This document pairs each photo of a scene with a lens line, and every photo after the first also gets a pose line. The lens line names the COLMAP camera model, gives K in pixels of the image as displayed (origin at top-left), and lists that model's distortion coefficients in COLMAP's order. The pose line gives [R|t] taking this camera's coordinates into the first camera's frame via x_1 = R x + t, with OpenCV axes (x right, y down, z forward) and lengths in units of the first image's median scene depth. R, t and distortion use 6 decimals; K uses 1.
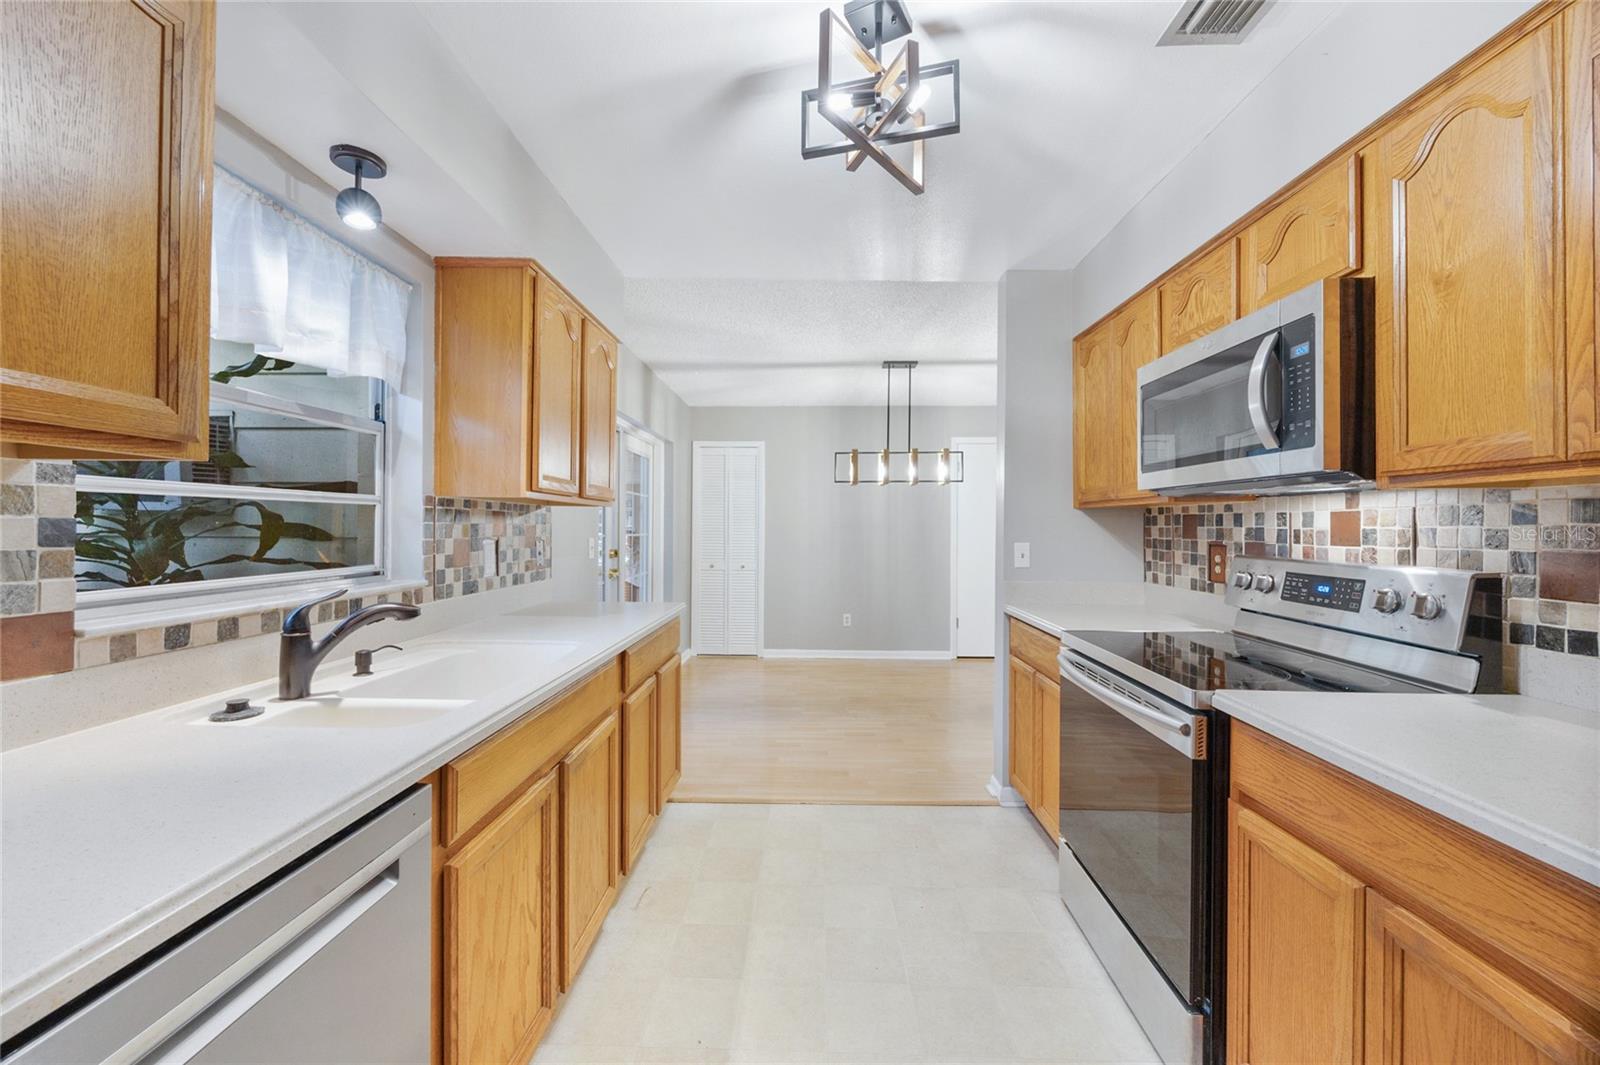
lens RADIAL K [[616.7, 0, 793.7], [0, 616.7, 530.7], [0, 0, 1]] dist [-0.002497, -0.000448]
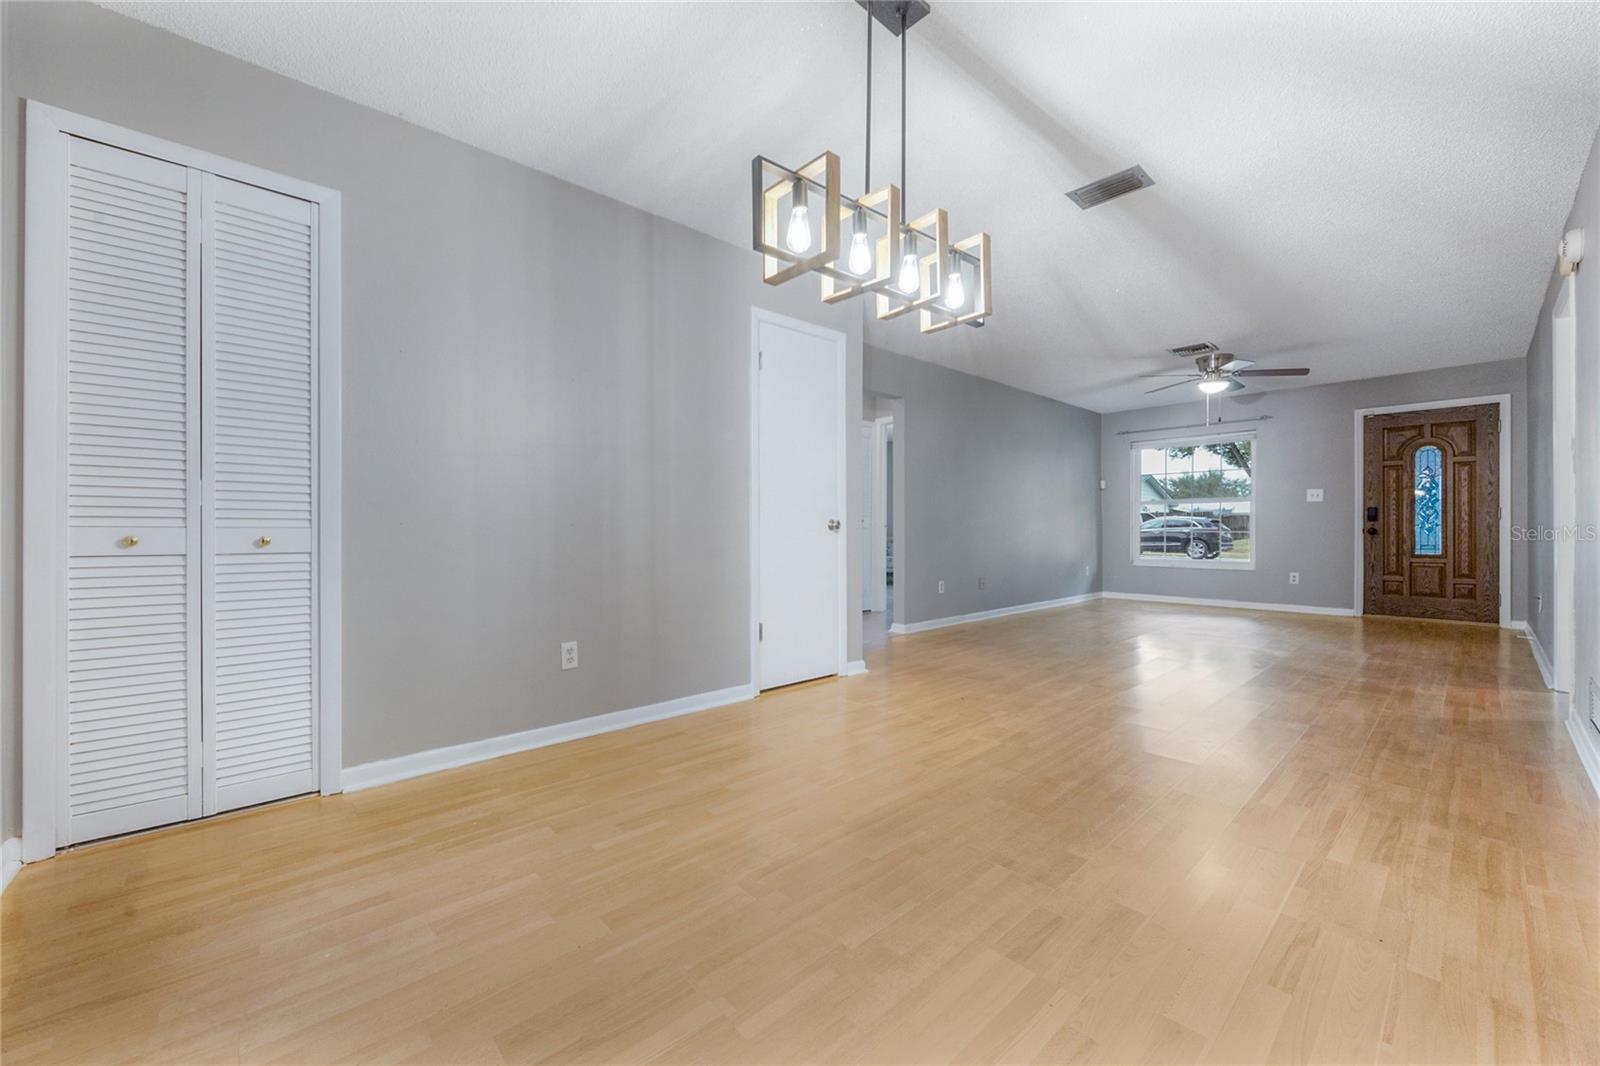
lens RADIAL K [[616.7, 0, 793.7], [0, 616.7, 531.2], [0, 0, 1]] dist [-0.002497, -0.000448]
pose [[0.715268, -0.002403, 0.698847, -0.167212], [0.006018, 0.999978, -0.002721, 0.084448], [-0.698825, 0.006152, 0.715266, 0.844917]]
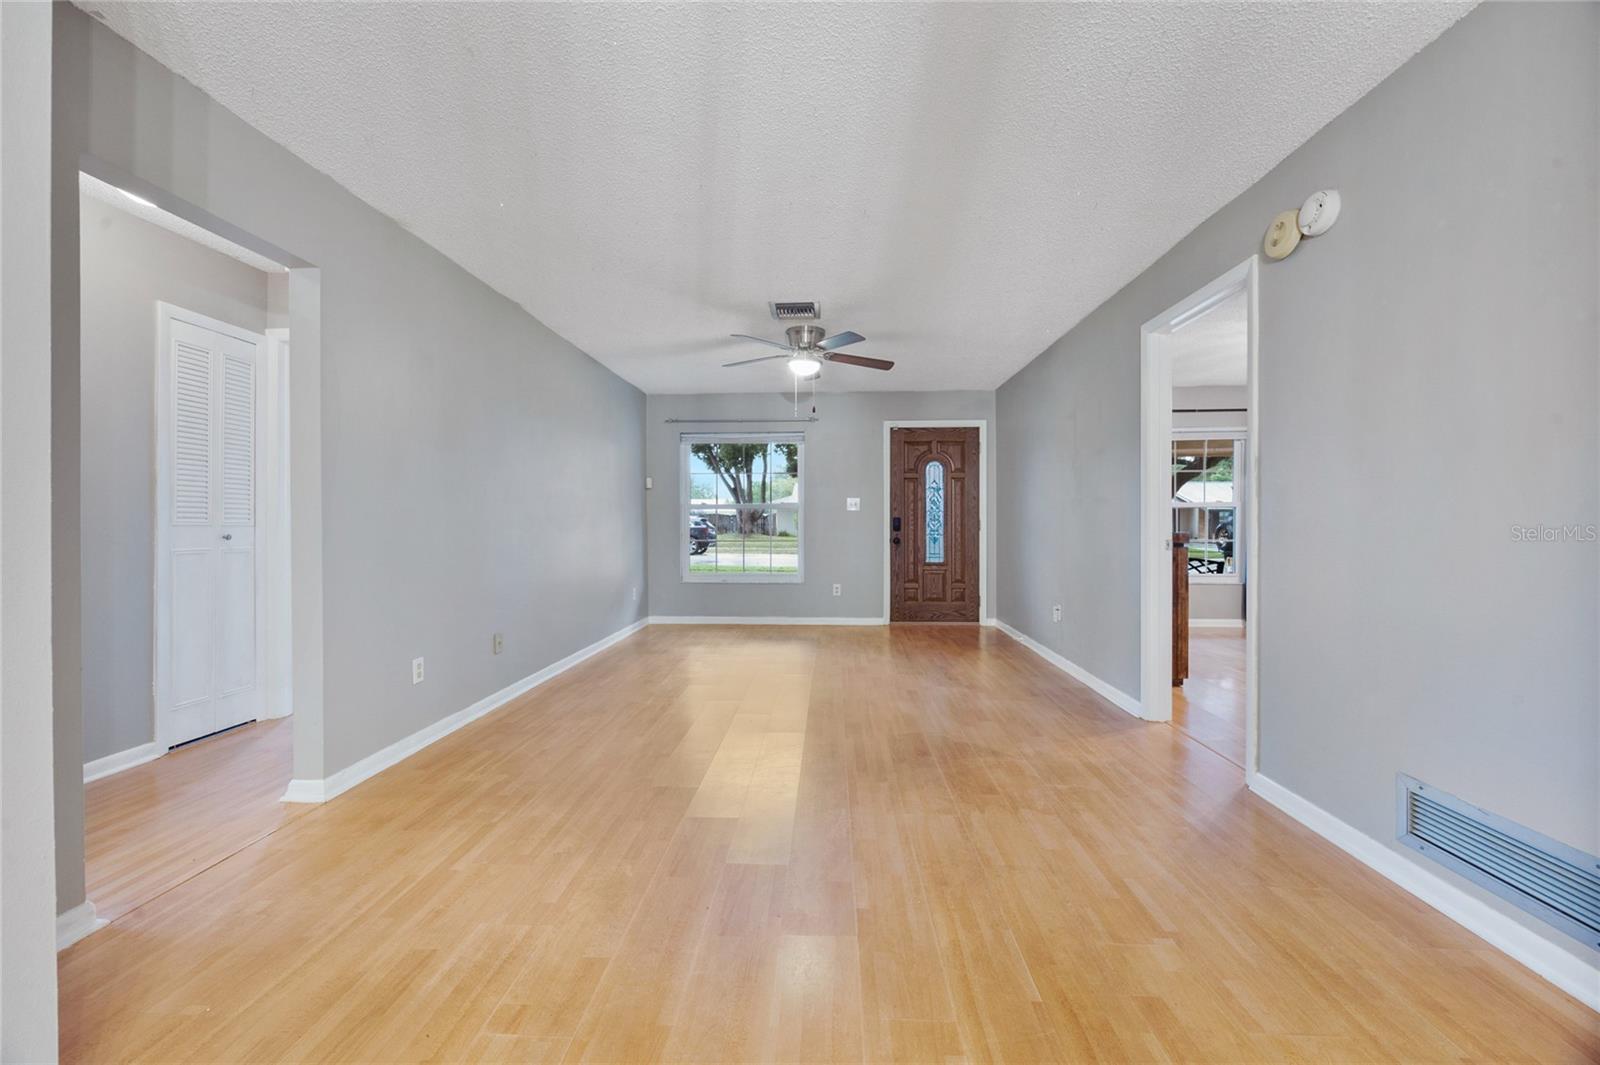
lens RADIAL K [[616.7, 0, 793.7], [0, 616.7, 530.7], [0, 0, 1]] dist [-0.002497, -0.000448]
pose [[0.021230, -0.011497, 0.999709, 0.368216], [0.007974, 0.999904, 0.011330, 0.041927], [-0.999743, 0.007731, 0.021319, 1.173405]]
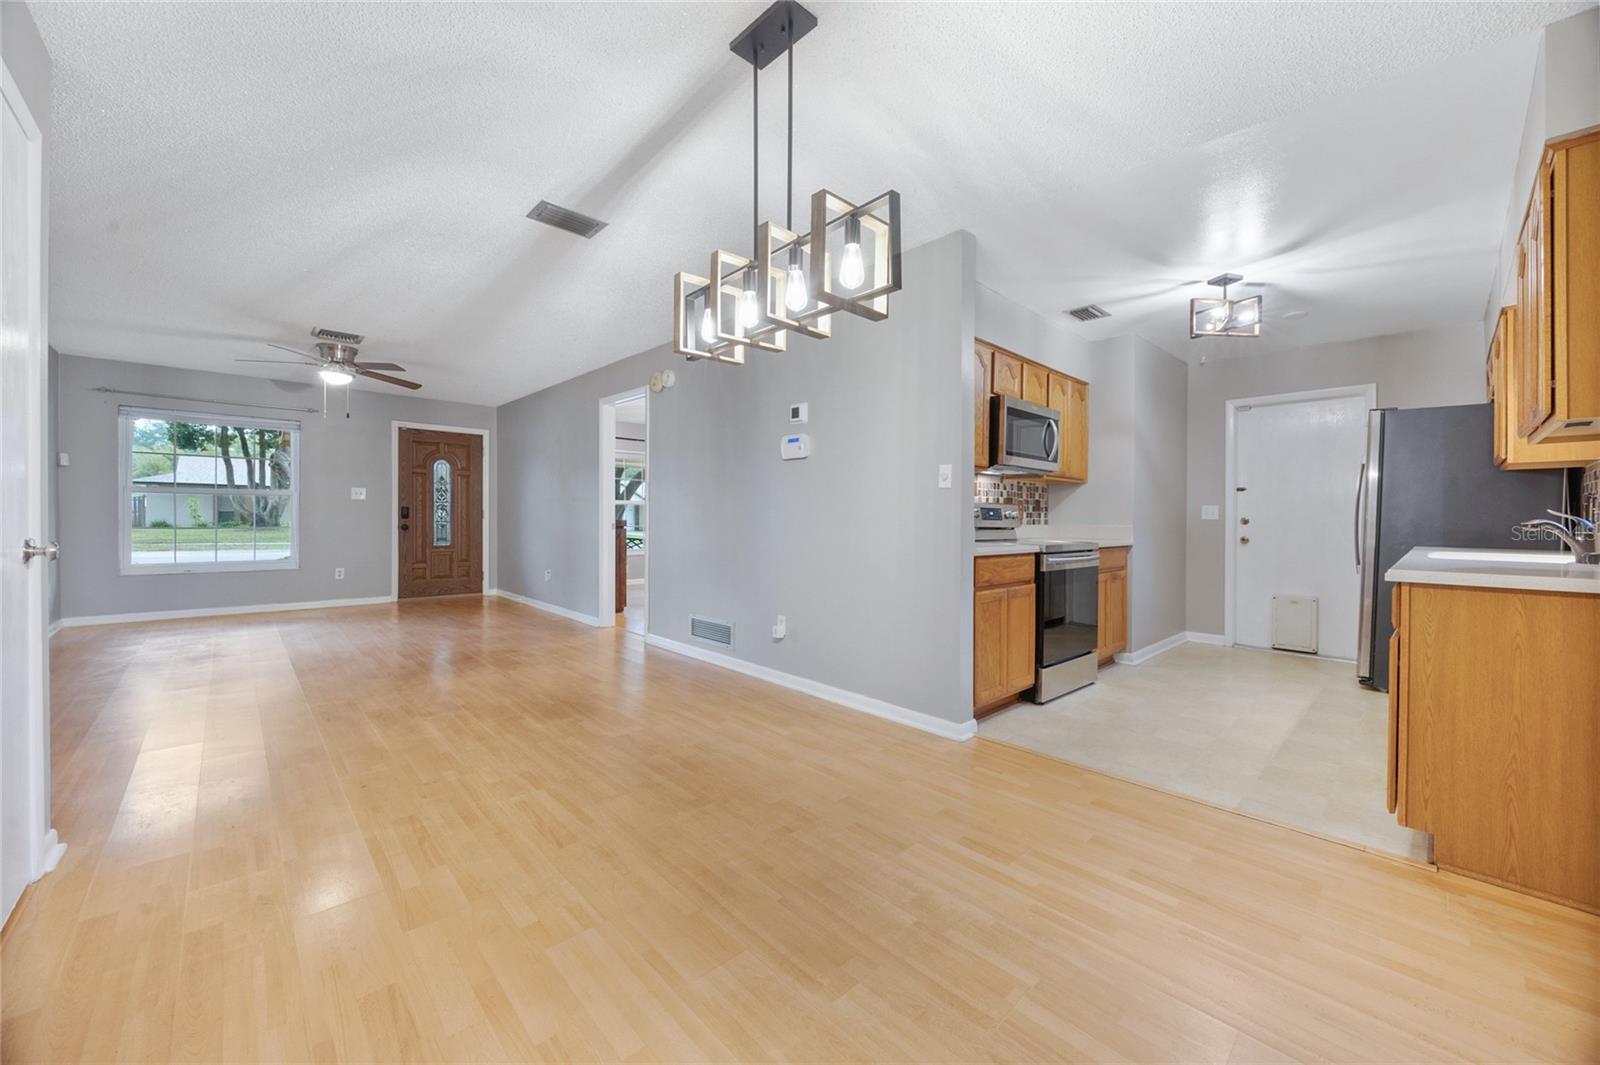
lens RADIAL K [[609.4, 0, 804.5], [0, 609.4, 522.9], [0, 0, 1]] dist [-0.000732, 0.000000]
pose [[-0.716763, -0.013491, 0.697186, -0.133224], [-0.004968, 0.999886, 0.014241, 0.044223], [-0.697299, 0.006743, -0.716749, 1.410943]]
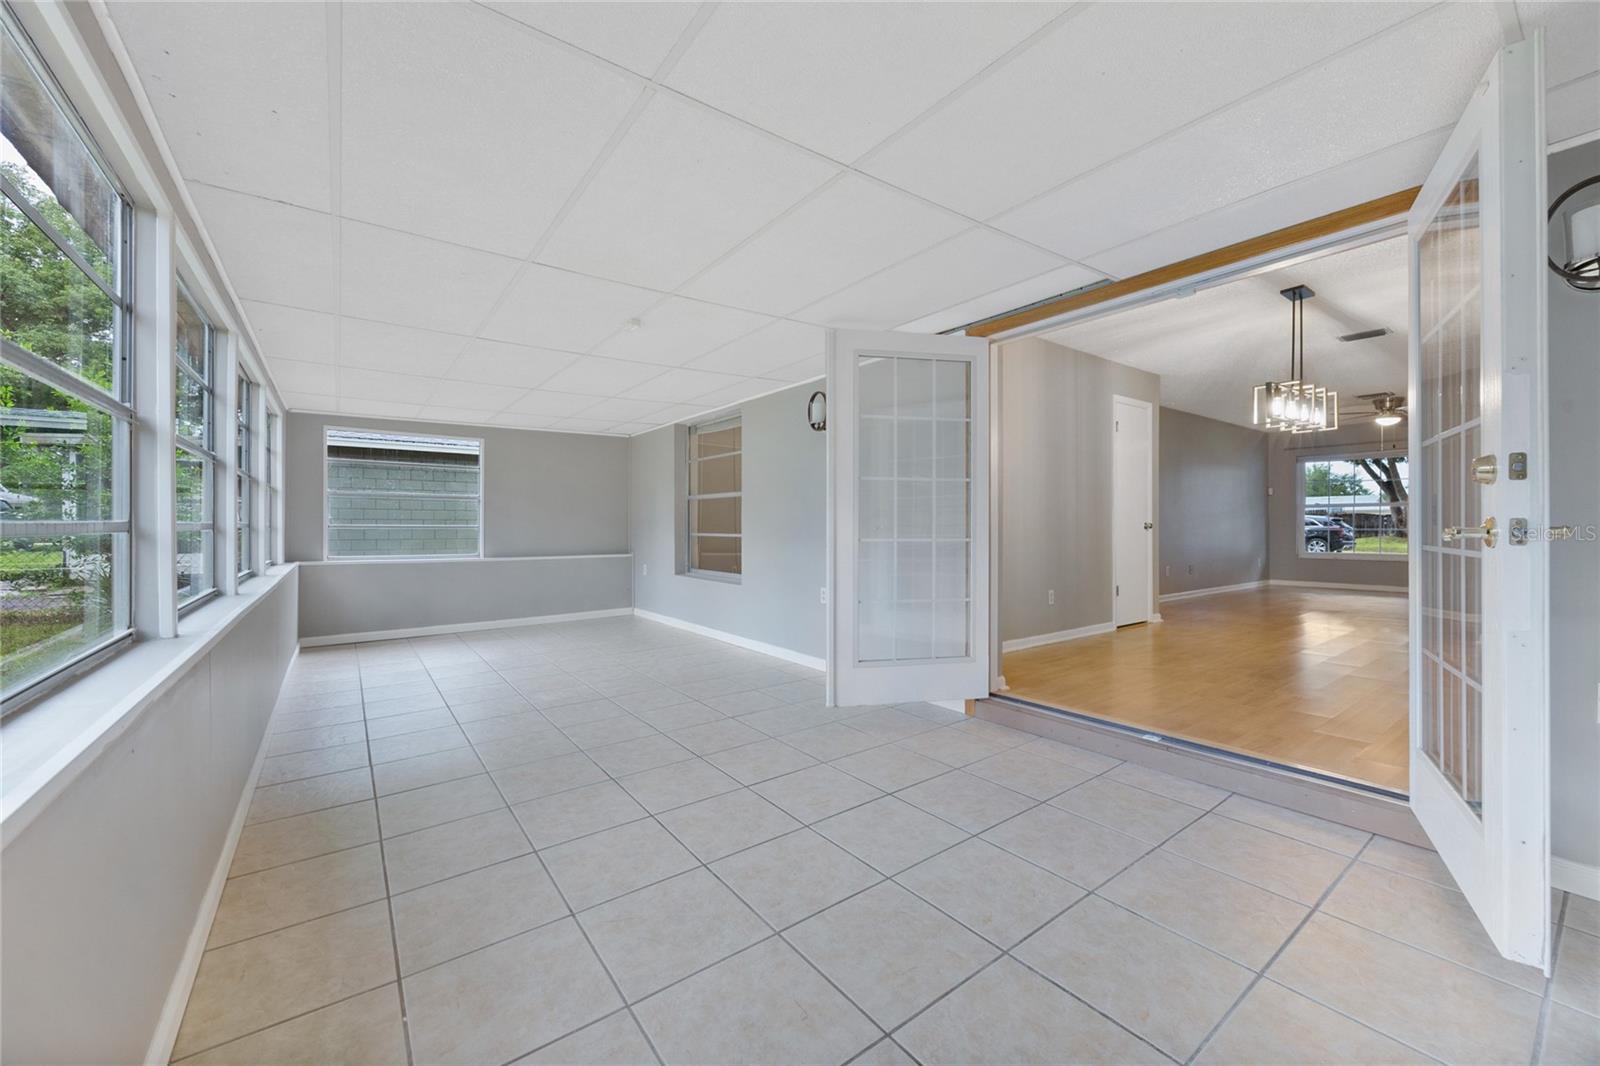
lens RADIAL K [[616.7, 0, 793.7], [0, 616.7, 531.2], [0, 0, 1]] dist [-0.002497, -0.000448]
pose [[0.782860, -0.004768, 0.622180, -1.068519], [0.008166, 0.999963, -0.002611, 0.081094], [-0.622144, 0.007124, 0.782870, 0.841541]]
